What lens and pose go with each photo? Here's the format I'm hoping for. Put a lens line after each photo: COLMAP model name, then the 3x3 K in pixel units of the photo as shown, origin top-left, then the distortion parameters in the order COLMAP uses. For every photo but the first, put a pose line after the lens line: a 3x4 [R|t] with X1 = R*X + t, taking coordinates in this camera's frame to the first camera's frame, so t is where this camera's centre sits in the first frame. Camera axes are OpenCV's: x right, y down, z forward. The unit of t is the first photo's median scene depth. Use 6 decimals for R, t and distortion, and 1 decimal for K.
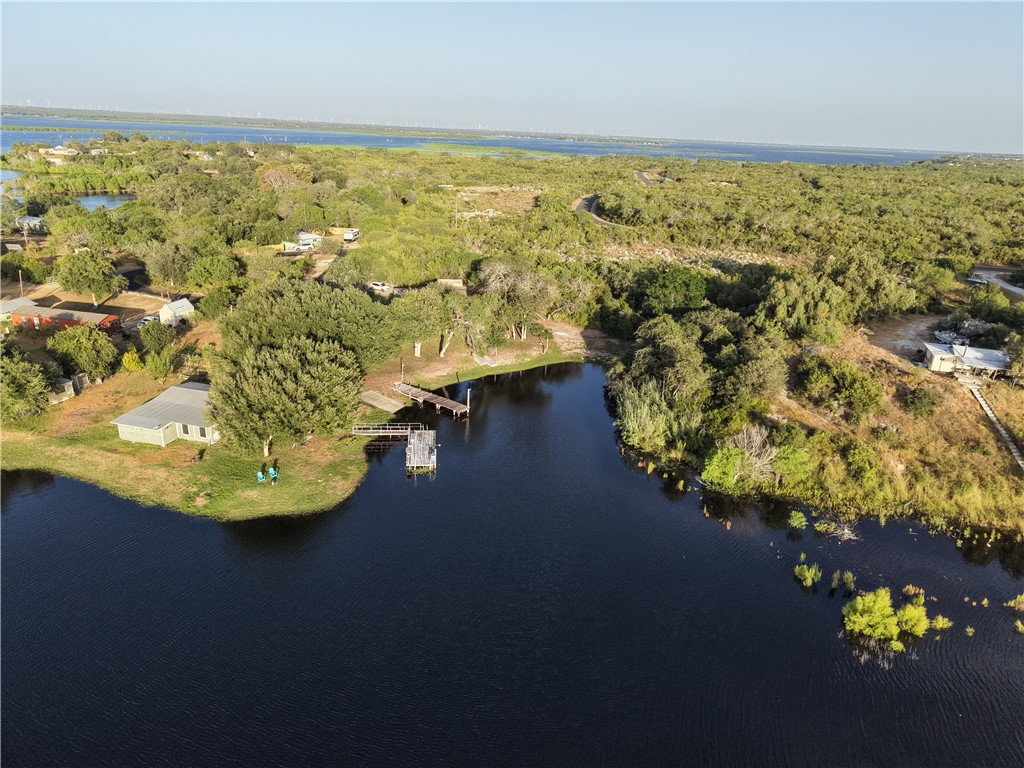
lens RADIAL K [[684.0, 0, 507.2], [0, 684.0, 393.0], [0, 0, 1]] dist [0.020550, -0.021430]
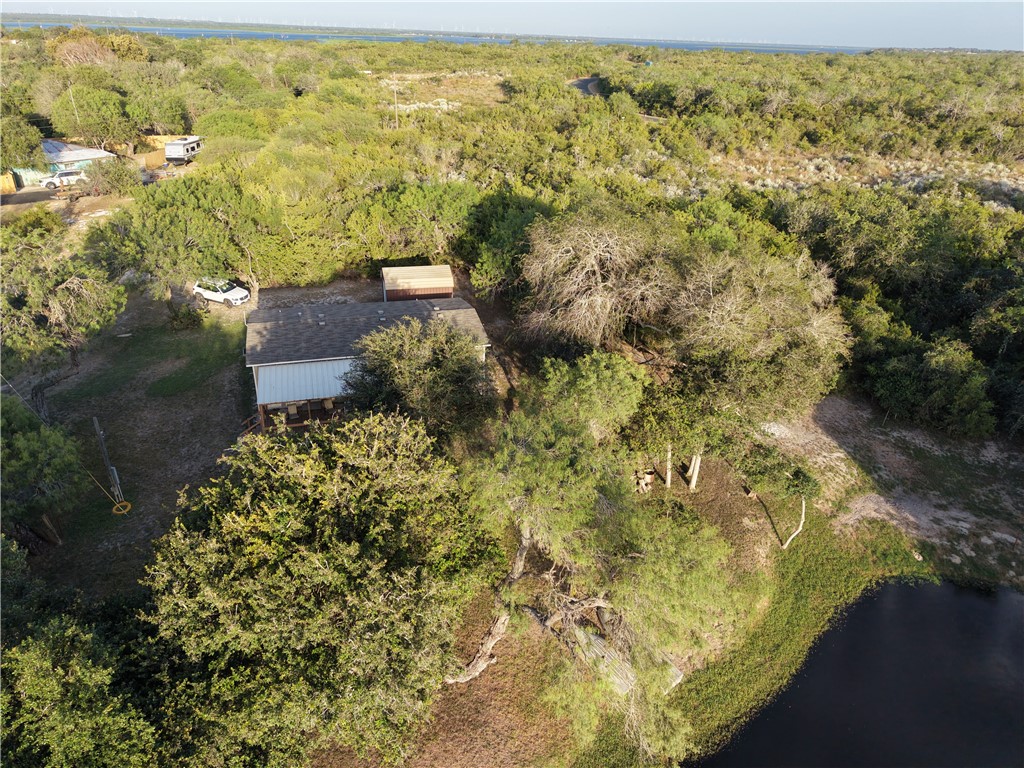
lens RADIAL K [[684.0, 0, 511.9], [0, 684.0, 388.0], [0, 0, 1]] dist [0.020550, -0.021430]
pose [[0.992294, -0.064801, 0.105611, -0.058490], [0.052353, 0.991793, 0.116647, -0.109165], [-0.112303, -0.110219, 0.987542, 0.485445]]
